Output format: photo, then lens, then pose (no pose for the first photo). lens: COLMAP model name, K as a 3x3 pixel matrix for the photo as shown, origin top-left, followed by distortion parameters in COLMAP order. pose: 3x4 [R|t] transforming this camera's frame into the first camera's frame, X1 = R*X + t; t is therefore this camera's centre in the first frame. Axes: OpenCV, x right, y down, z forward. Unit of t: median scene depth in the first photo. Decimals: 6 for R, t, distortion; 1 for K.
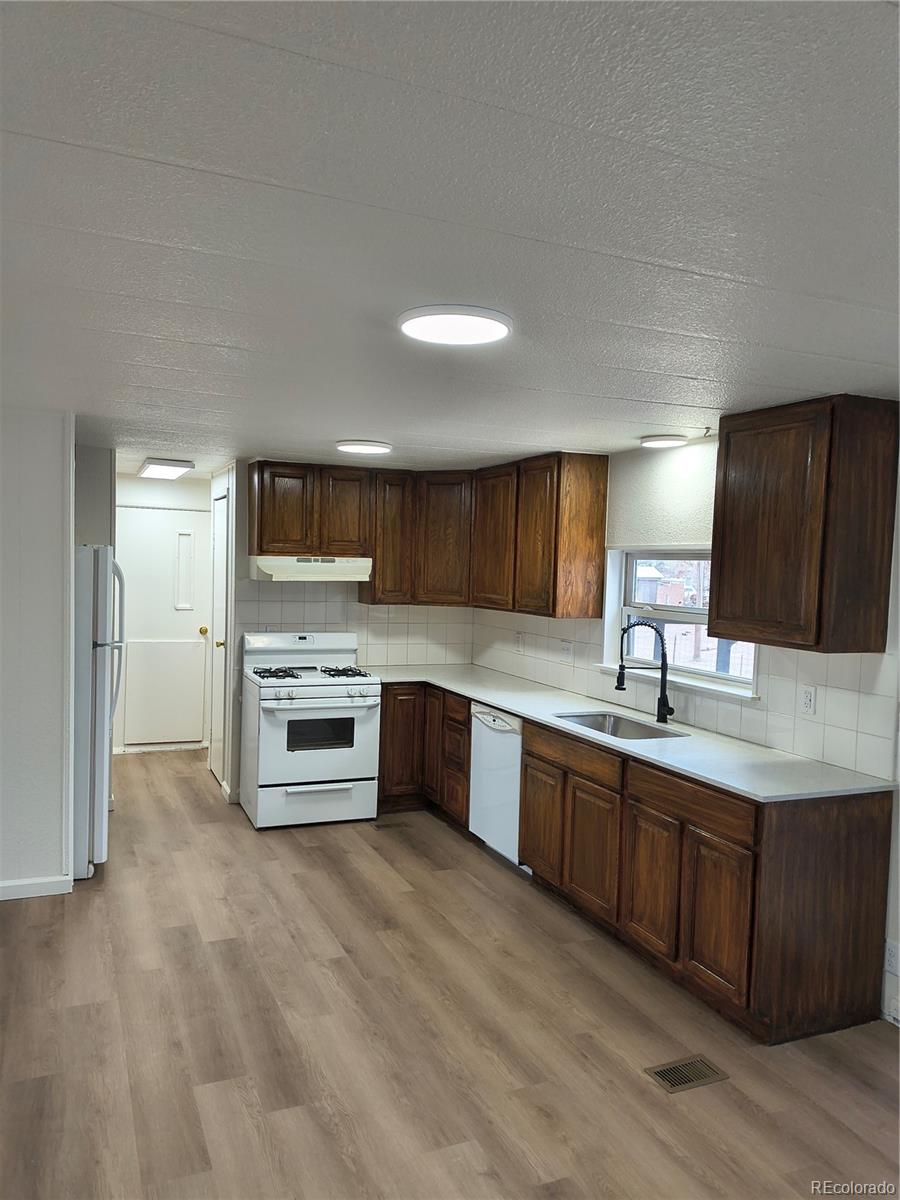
lens RADIAL K [[867.9, 0, 440.9], [0, 867.9, 604.2], [0, 0, 1]] dist [0.039780, -0.051888]
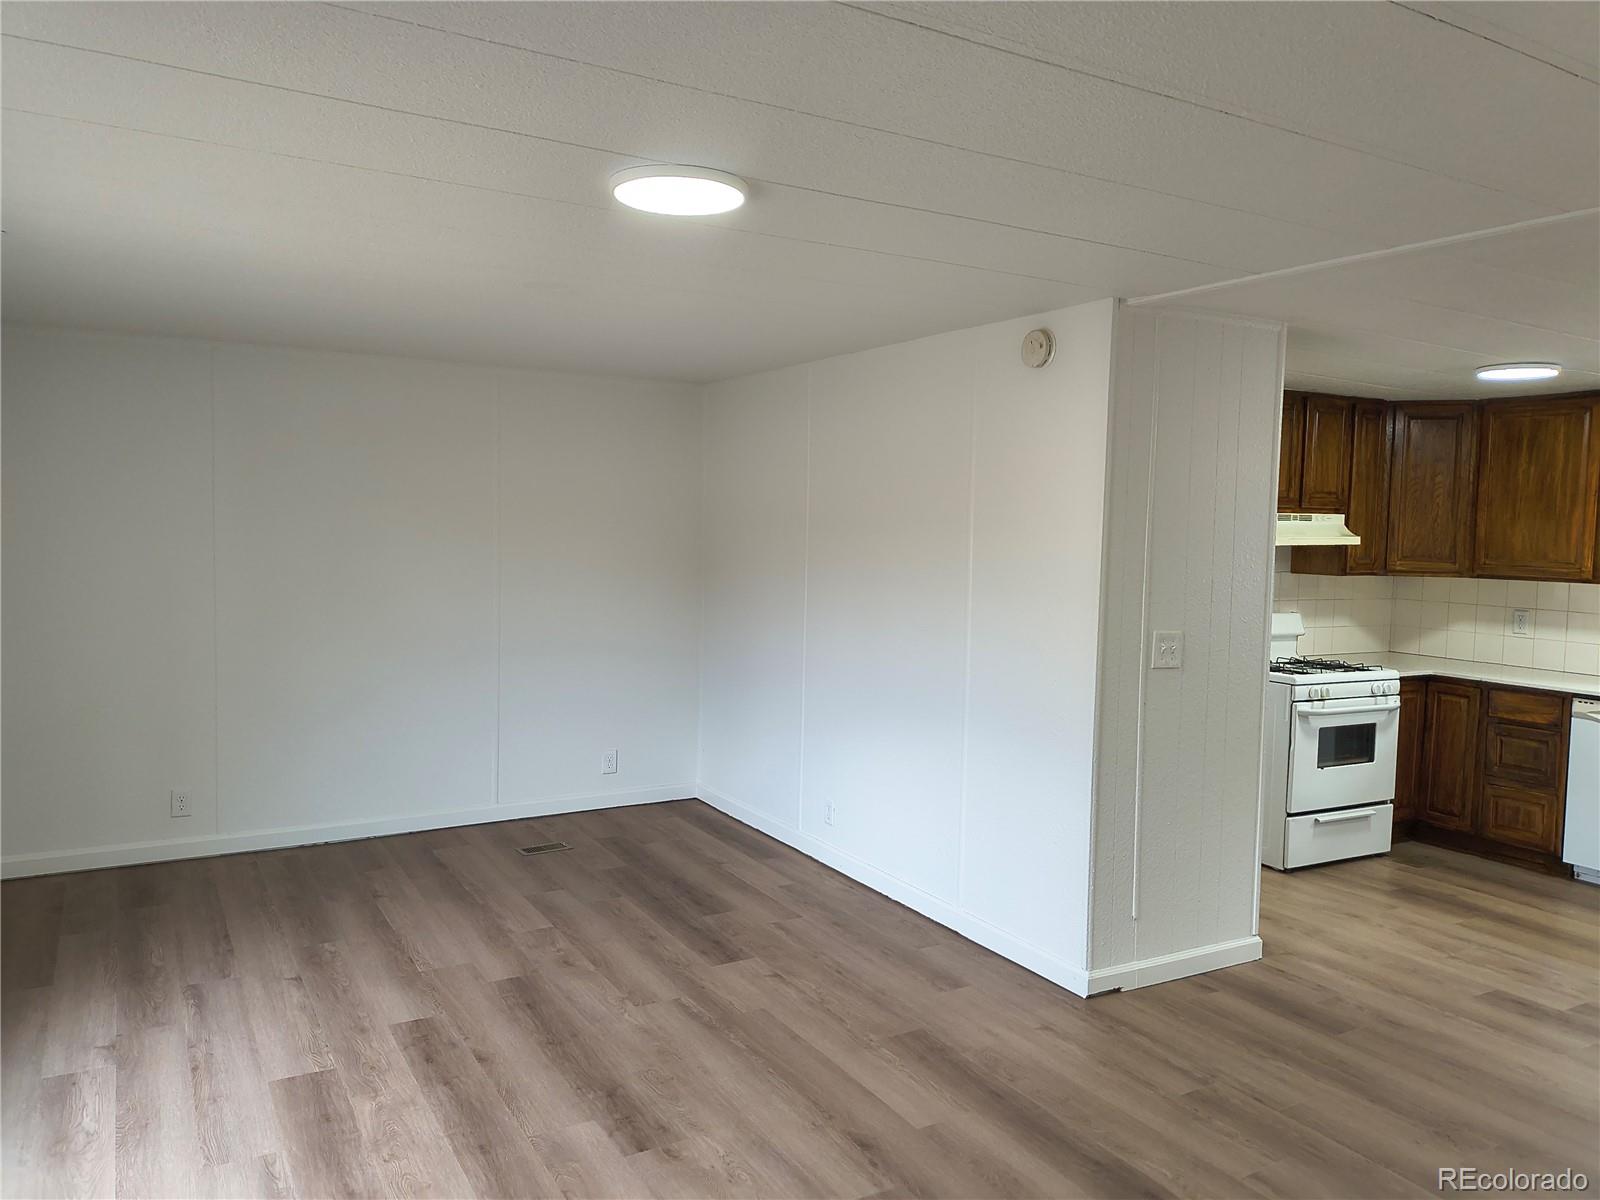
lens RADIAL K [[1157.2, 0, 795.7], [0, 1157.2, 594.7], [0, 0, 1]] dist [0.039780, -0.051888]
pose [[0.992621, -0.011245, 0.120739, -0.842074], [0.009369, 0.999827, 0.016094, -0.004407], [-0.120899, -0.014844, 0.992554, 0.046779]]
